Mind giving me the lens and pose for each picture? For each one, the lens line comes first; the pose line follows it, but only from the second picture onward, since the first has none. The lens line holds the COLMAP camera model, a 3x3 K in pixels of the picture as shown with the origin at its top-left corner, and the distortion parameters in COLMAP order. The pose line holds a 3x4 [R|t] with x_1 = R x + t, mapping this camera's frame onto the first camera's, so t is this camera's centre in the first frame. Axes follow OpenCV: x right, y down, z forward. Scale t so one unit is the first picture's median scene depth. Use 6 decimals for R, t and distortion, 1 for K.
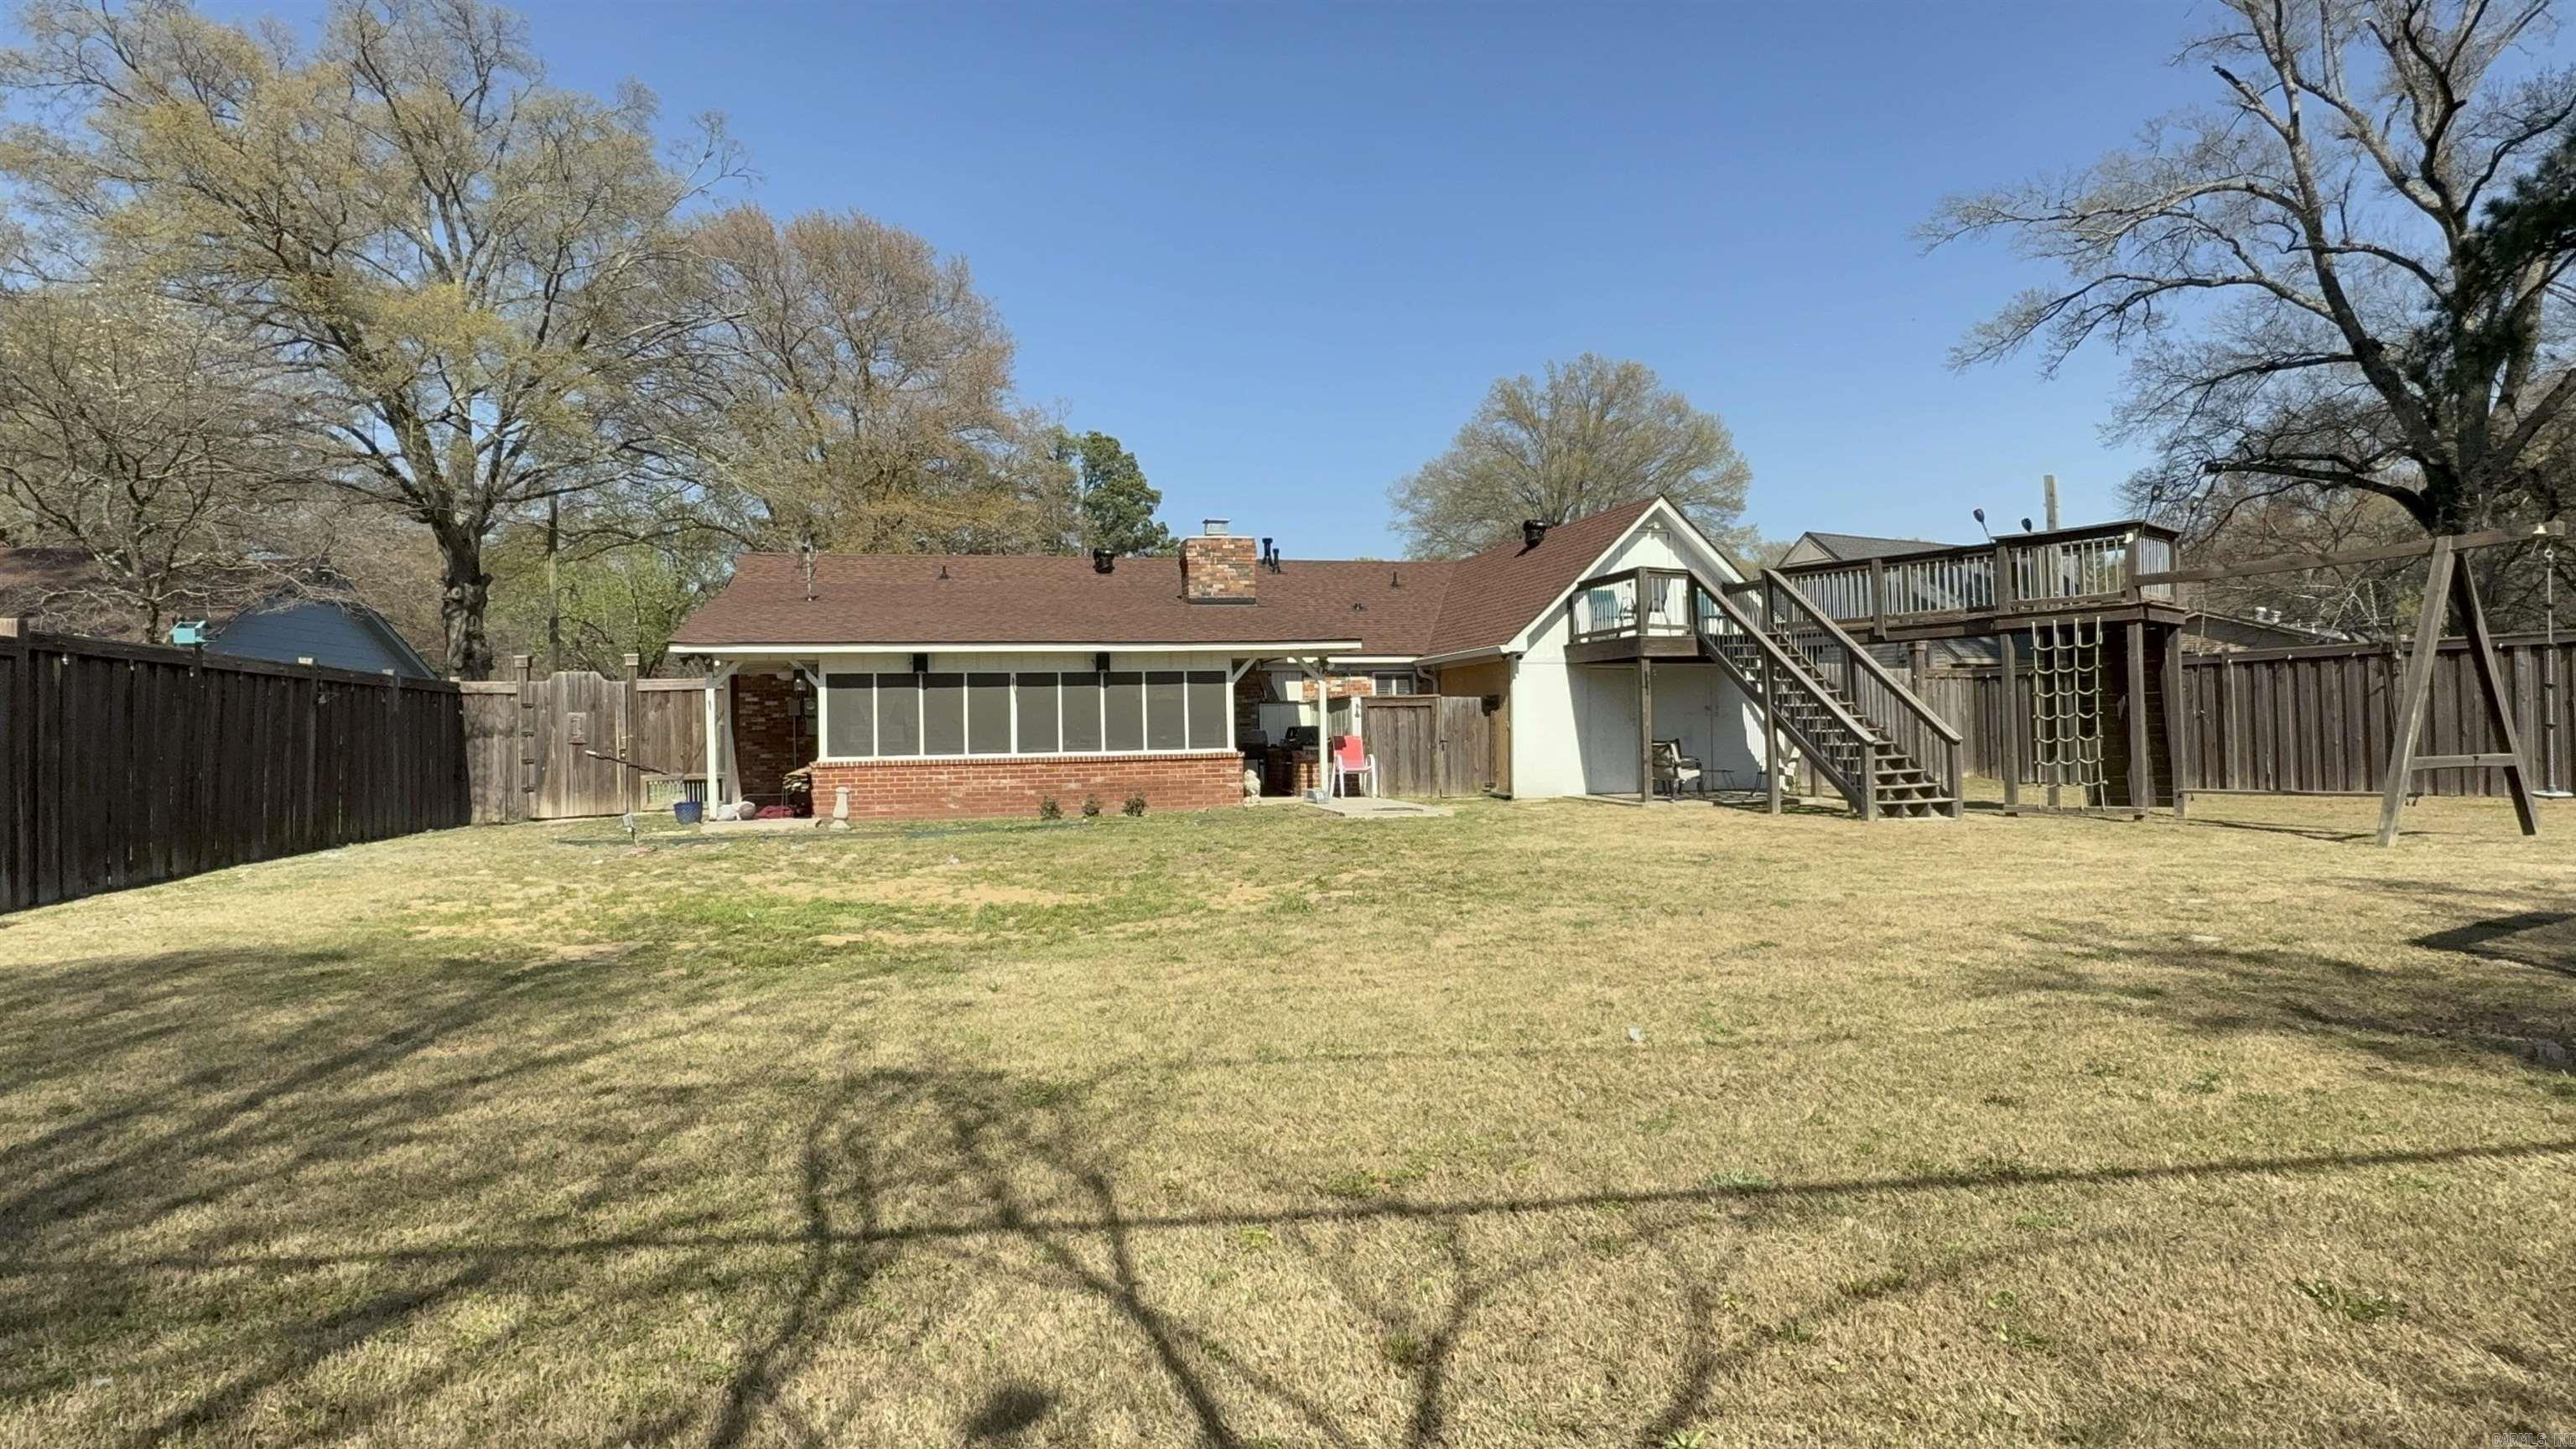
lens RADIAL K [[1392.4, 0, 1278.9], [0, 1392.4, 712.4], [0, 0, 1]] dist [-0.000952, 0.000325]
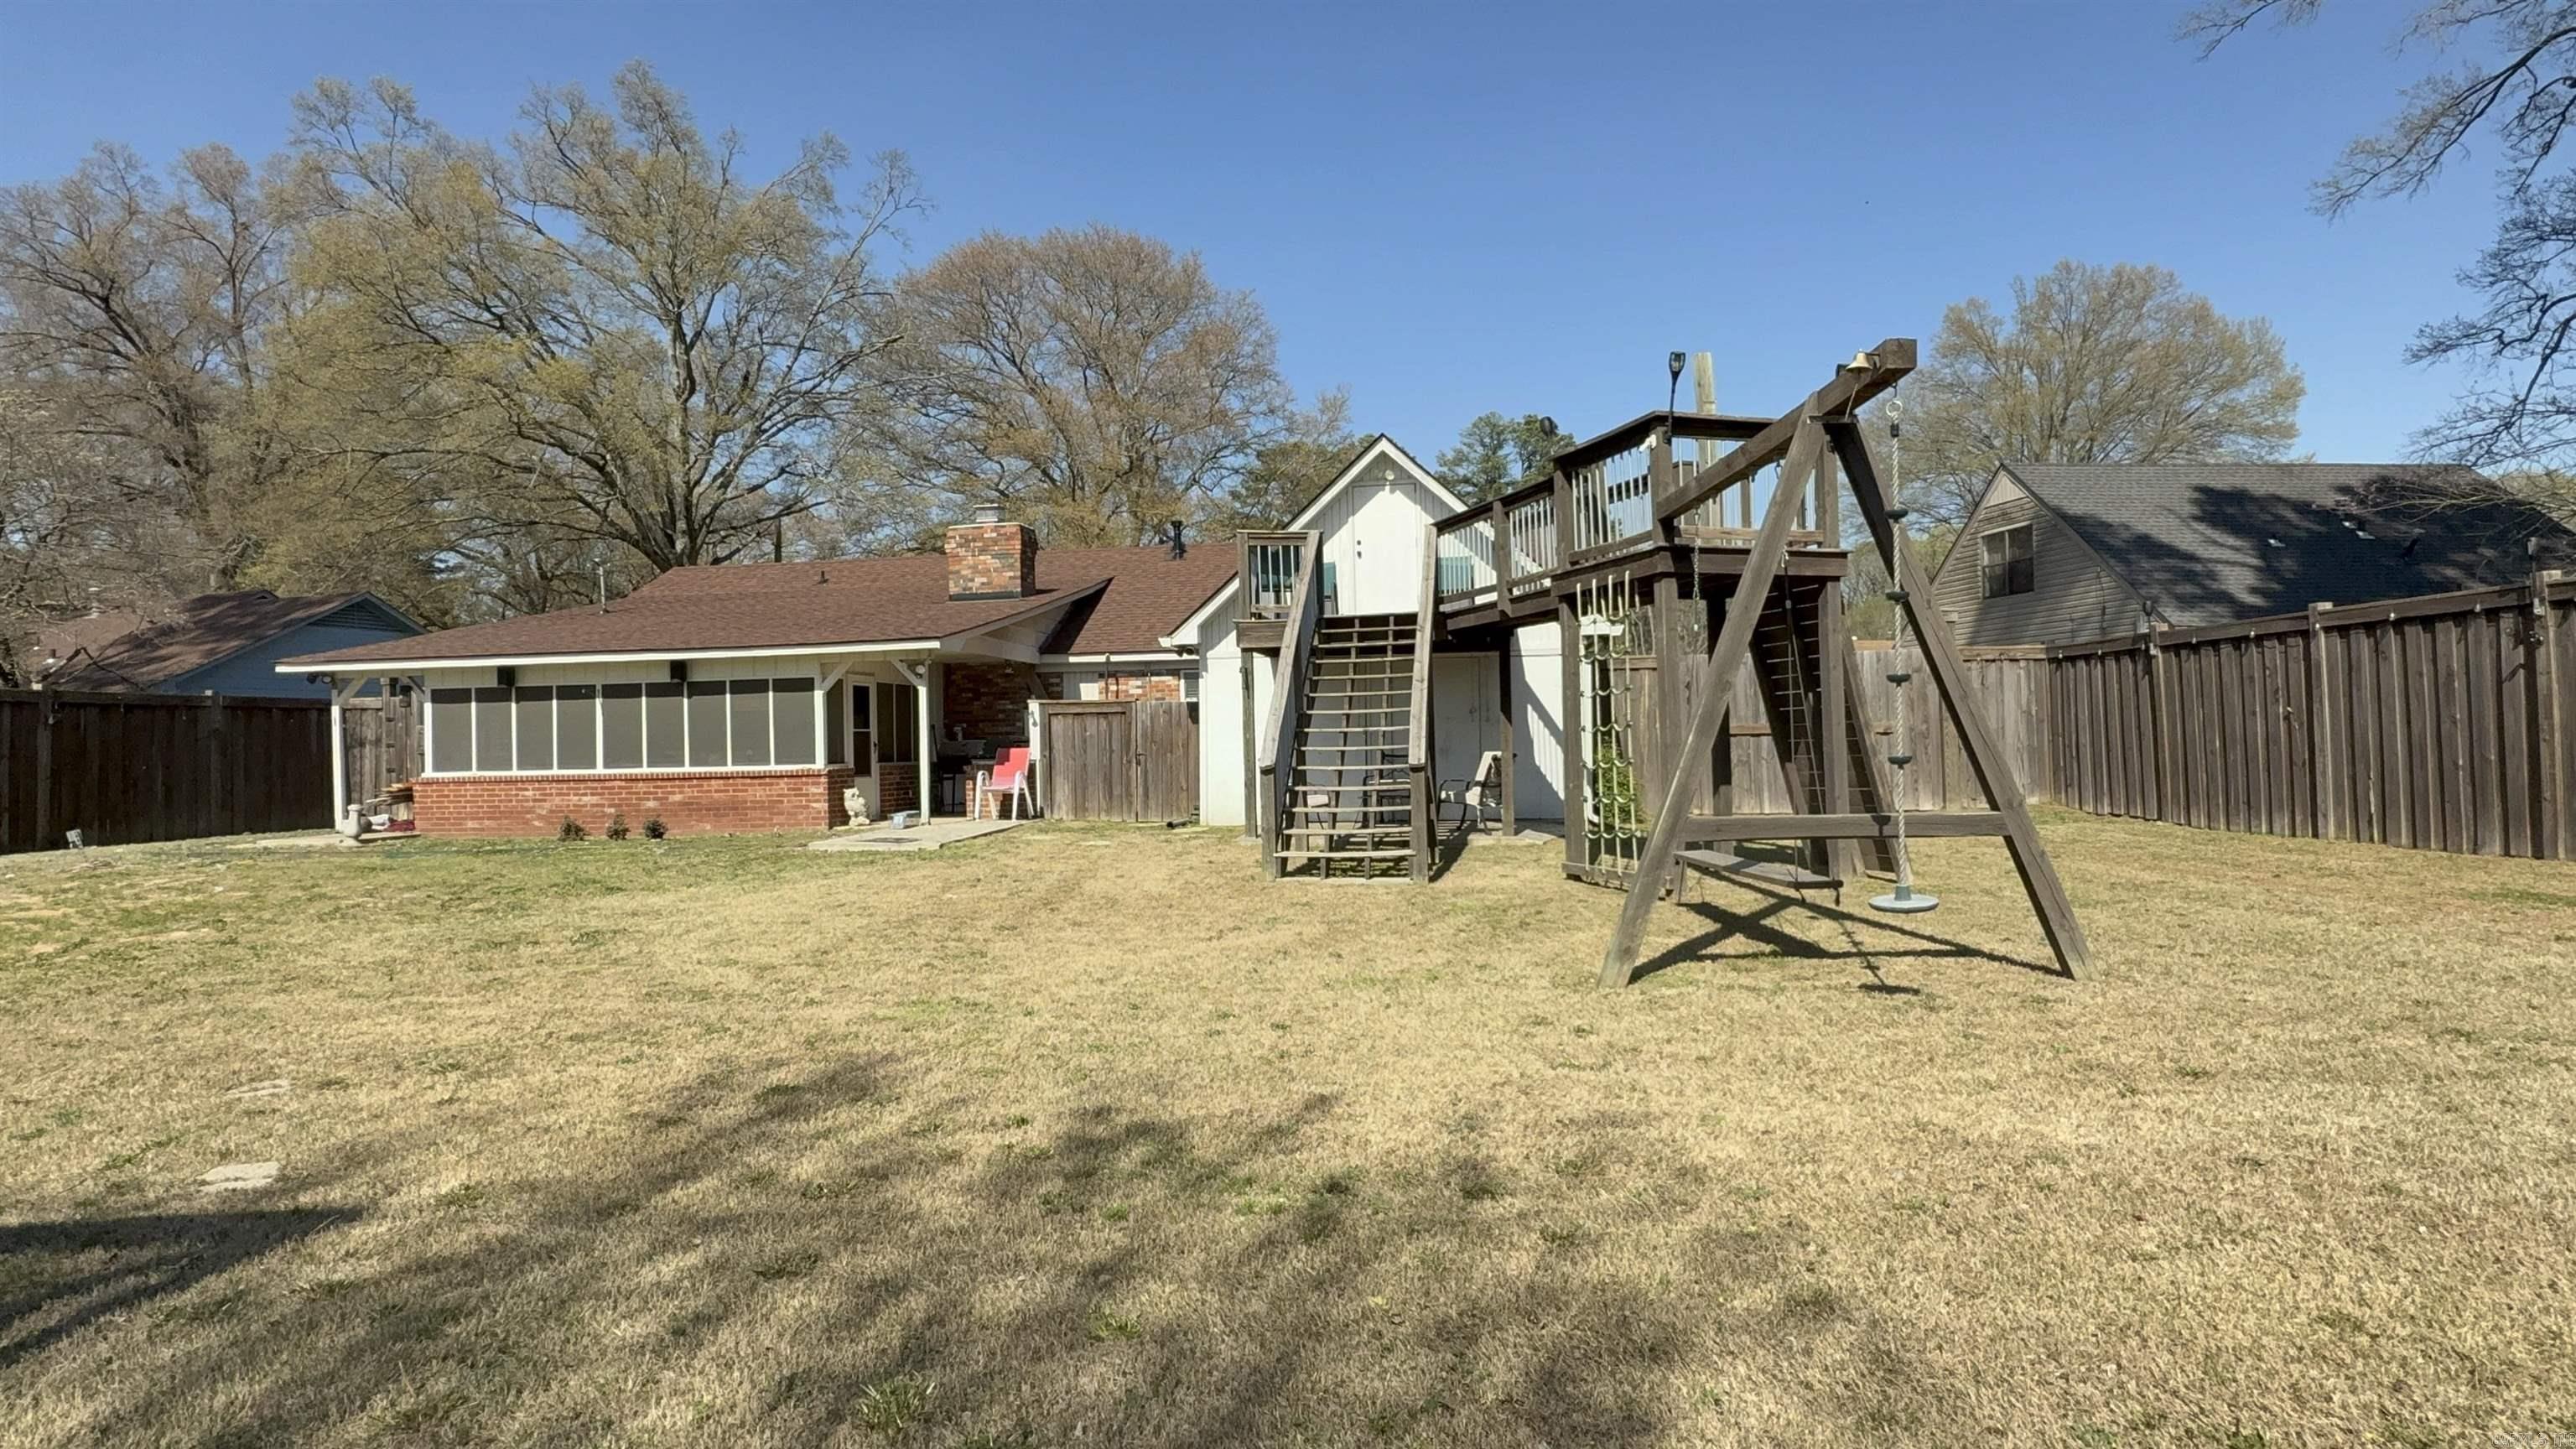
lens RADIAL K [[1392.4, 0, 1277.6], [0, 1392.4, 725.4], [0, 0, 1]] dist [-0.000952, 0.000325]
pose [[0.916709, -0.005030, -0.399523, 0.535907], [0.011100, 0.999855, 0.012881, -0.006580], [0.399400, -0.016243, 0.916633, 0.274387]]
